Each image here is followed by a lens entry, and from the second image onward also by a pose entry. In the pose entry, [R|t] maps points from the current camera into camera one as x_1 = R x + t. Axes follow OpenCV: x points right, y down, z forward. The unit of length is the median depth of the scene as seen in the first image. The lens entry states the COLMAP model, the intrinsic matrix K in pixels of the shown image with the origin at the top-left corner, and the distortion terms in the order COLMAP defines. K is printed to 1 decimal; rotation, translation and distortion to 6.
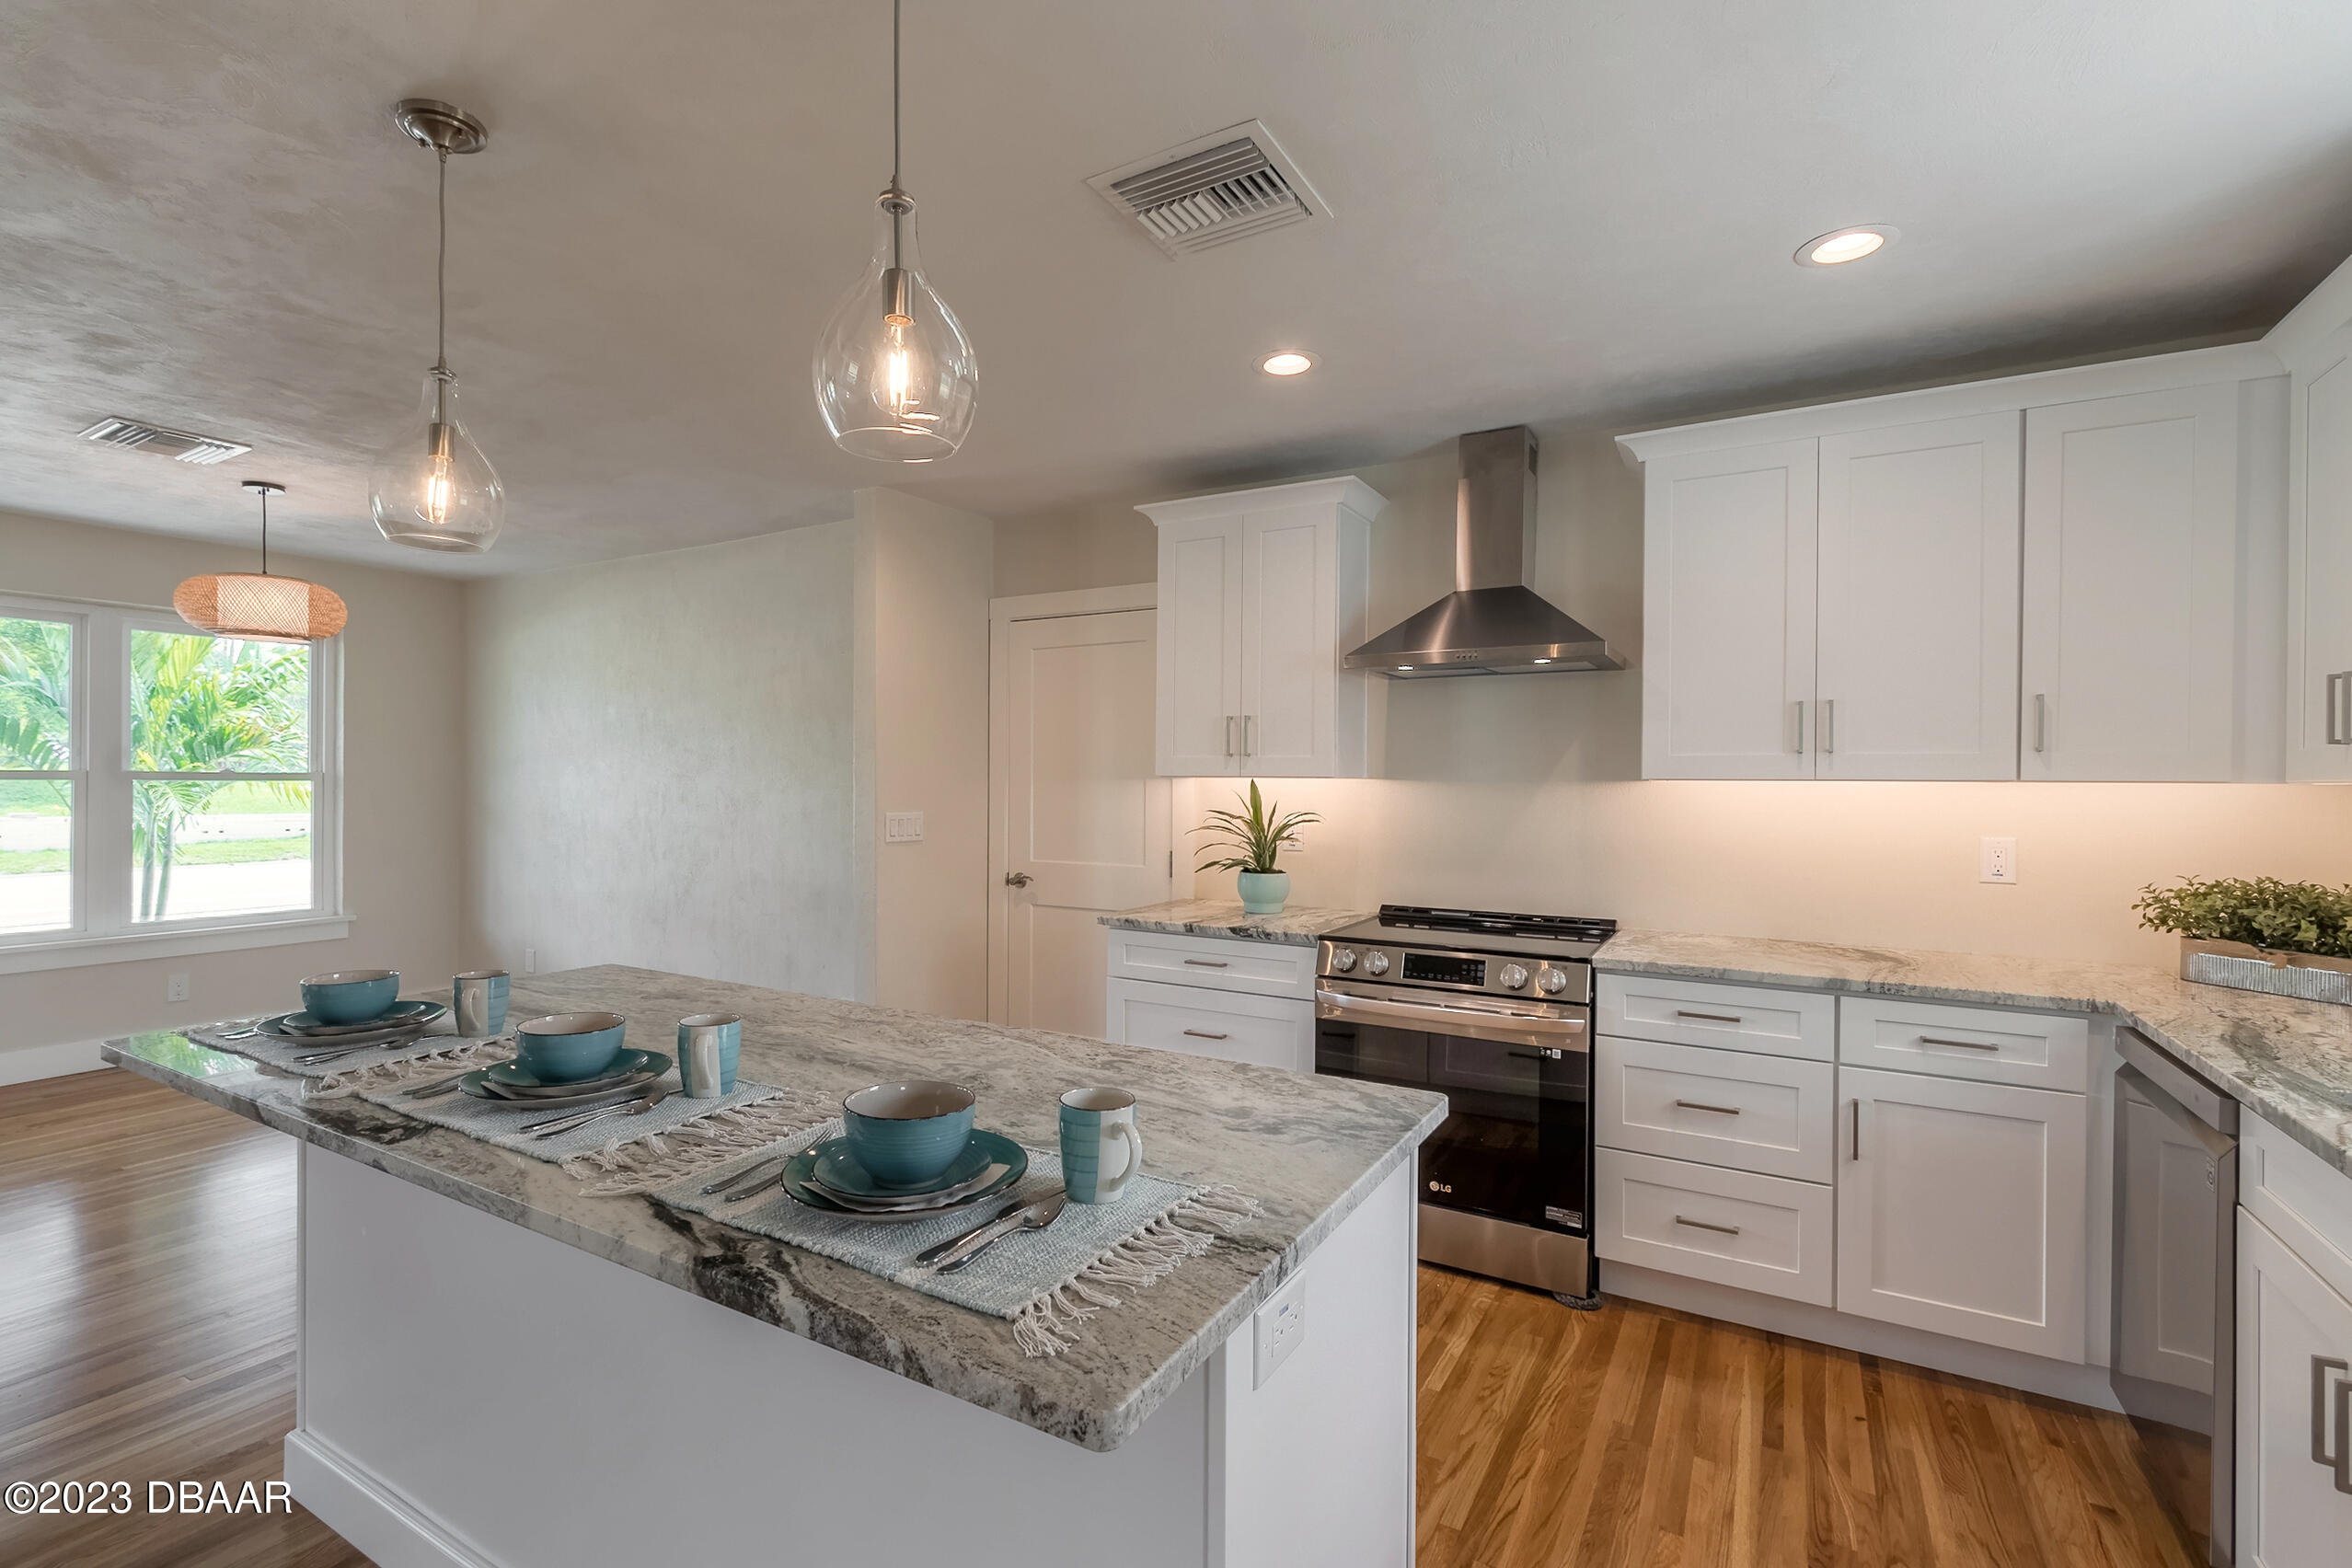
lens RADIAL K [[1063.0, 0, 1139.7], [0, 1063.0, 785.7], [0, 0, 1]] dist [0.004935, -0.000909]
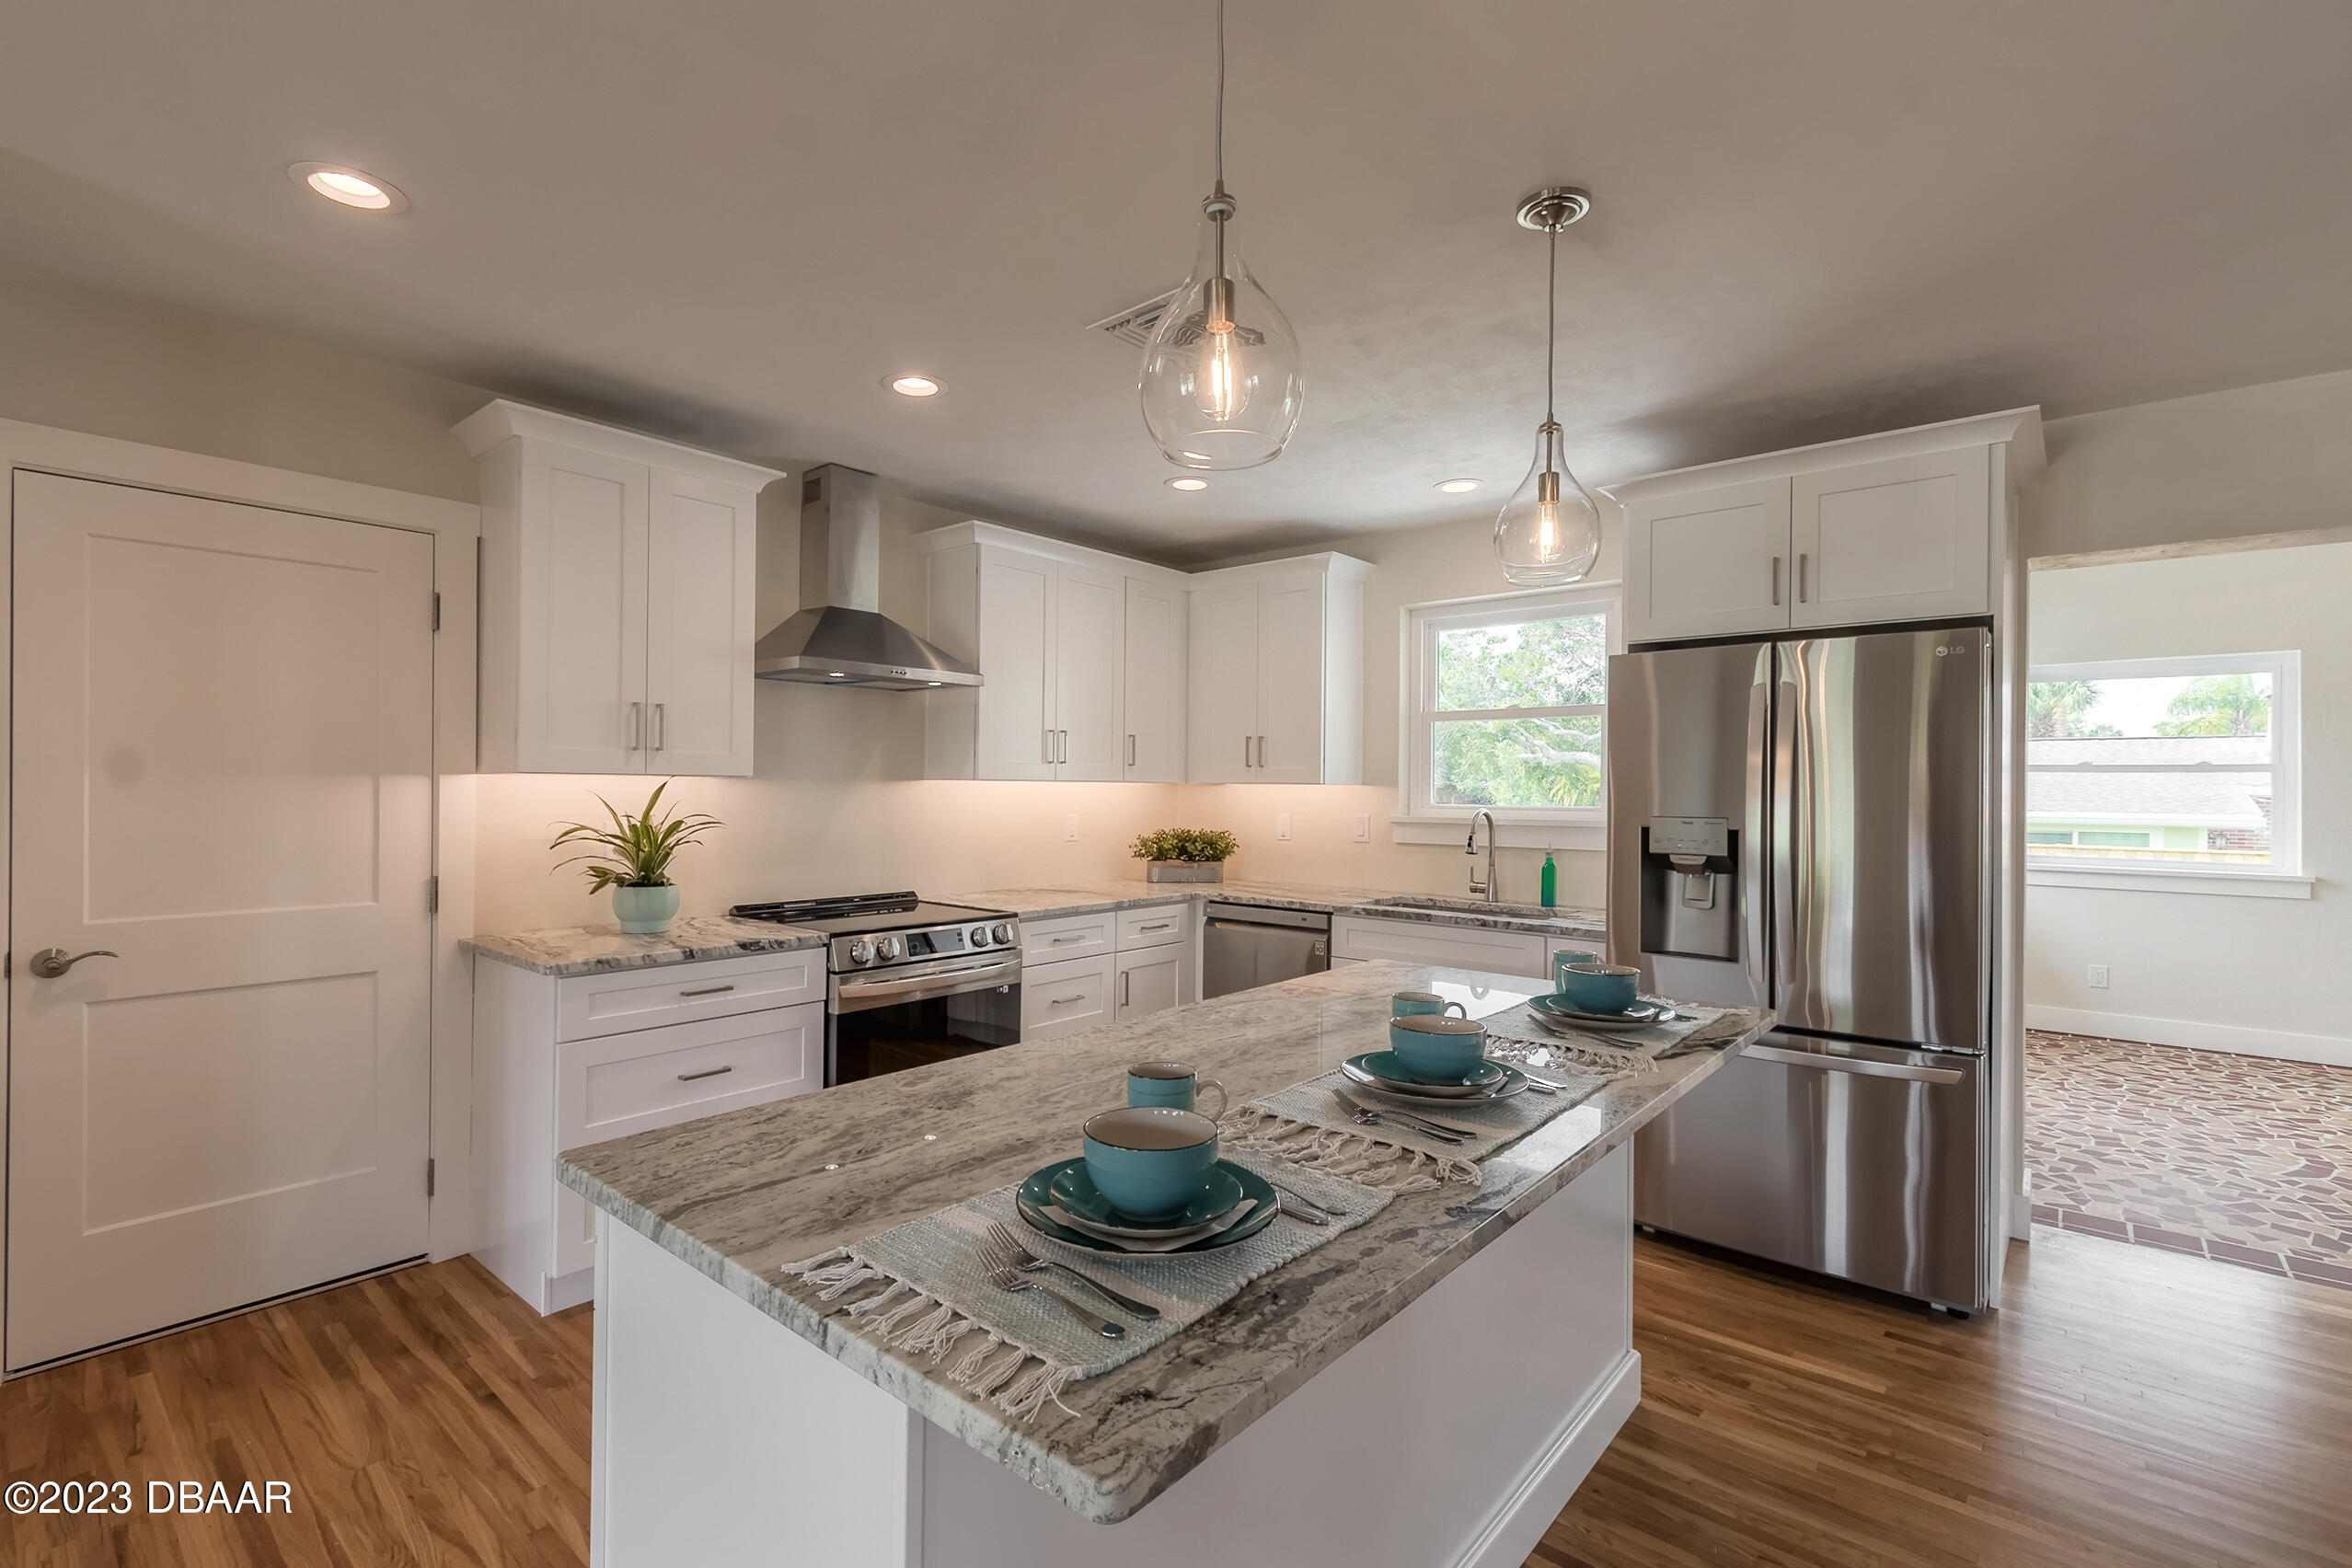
lens RADIAL K [[1063.0, 0, 1139.7], [0, 1063.0, 785.7], [0, 0, 1]] dist [0.004935, -0.000909]
pose [[0.179688, -0.003492, 0.983717, -0.690140], [-0.002543, 0.999989, 0.004014, -0.004264], [-0.983720, -0.003223, 0.179678, 0.473319]]
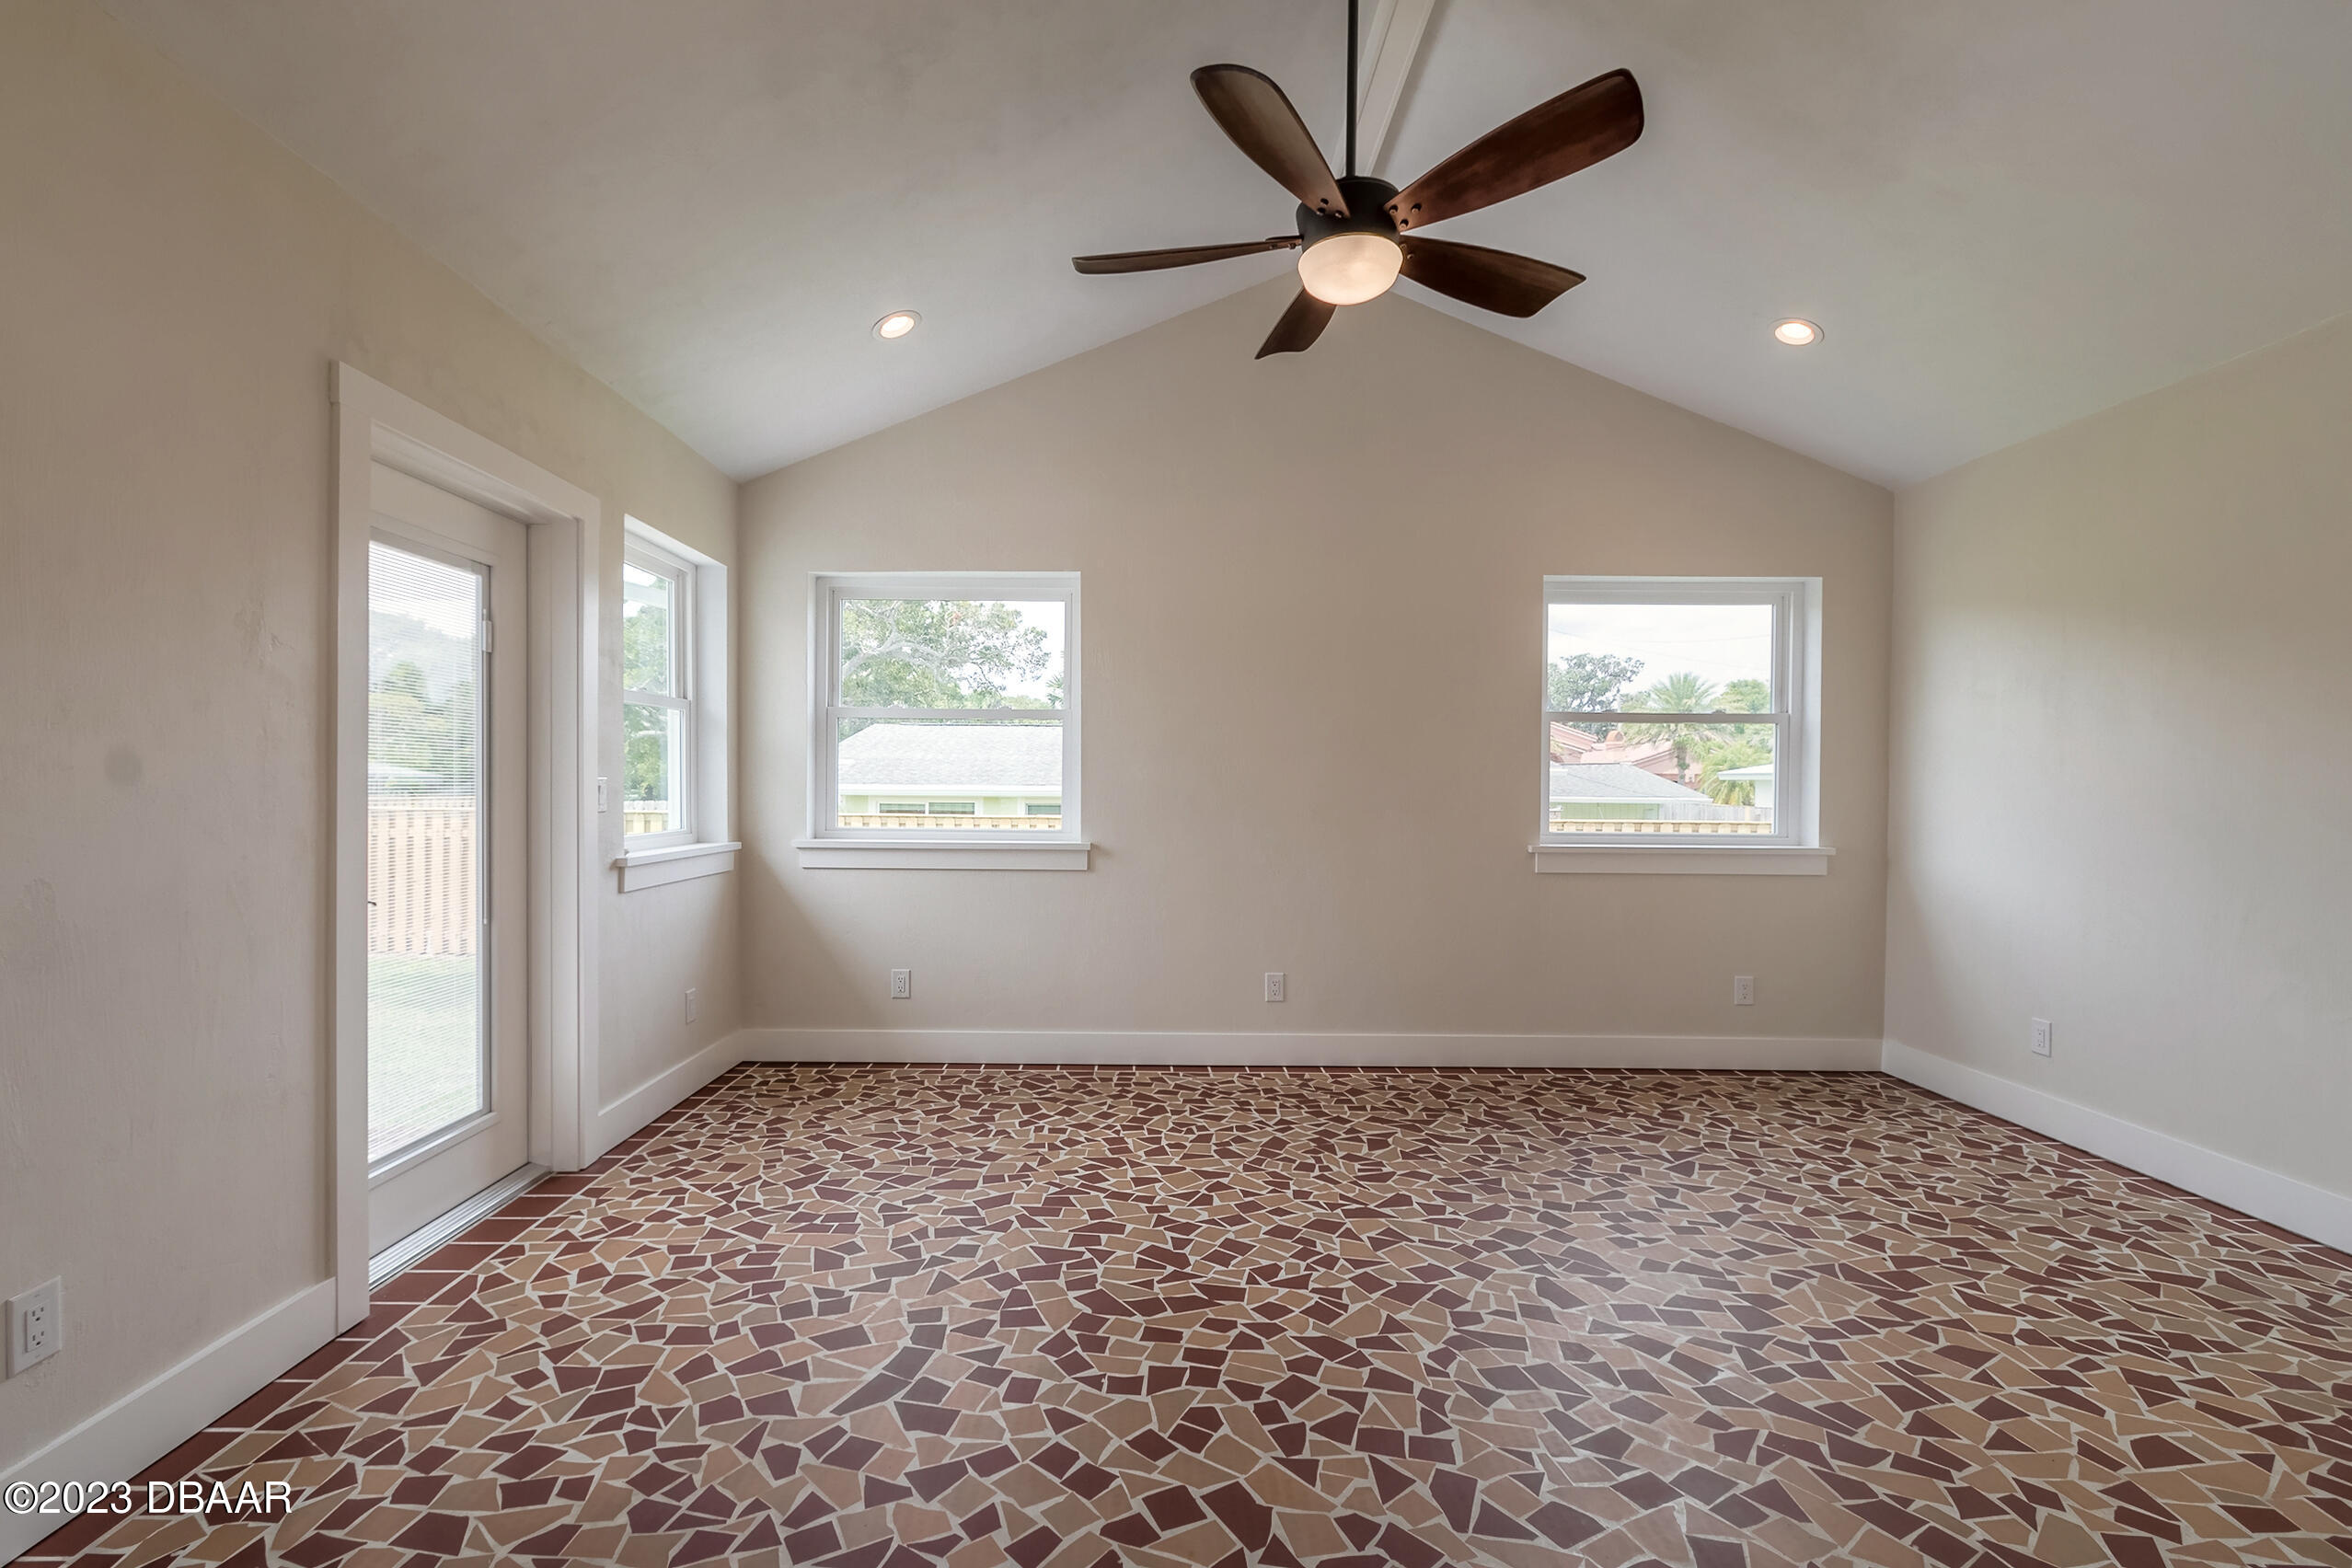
lens RADIAL K [[1063.0, 0, 1139.7], [0, 1063.0, 785.7], [0, 0, 1]] dist [0.004935, -0.000909]
pose [[-0.516239, -0.016158, 0.856292, -0.003080], [-0.006777, 0.999868, 0.014782, 0.039533], [-0.856418, 0.001828, -0.516281, -0.309087]]
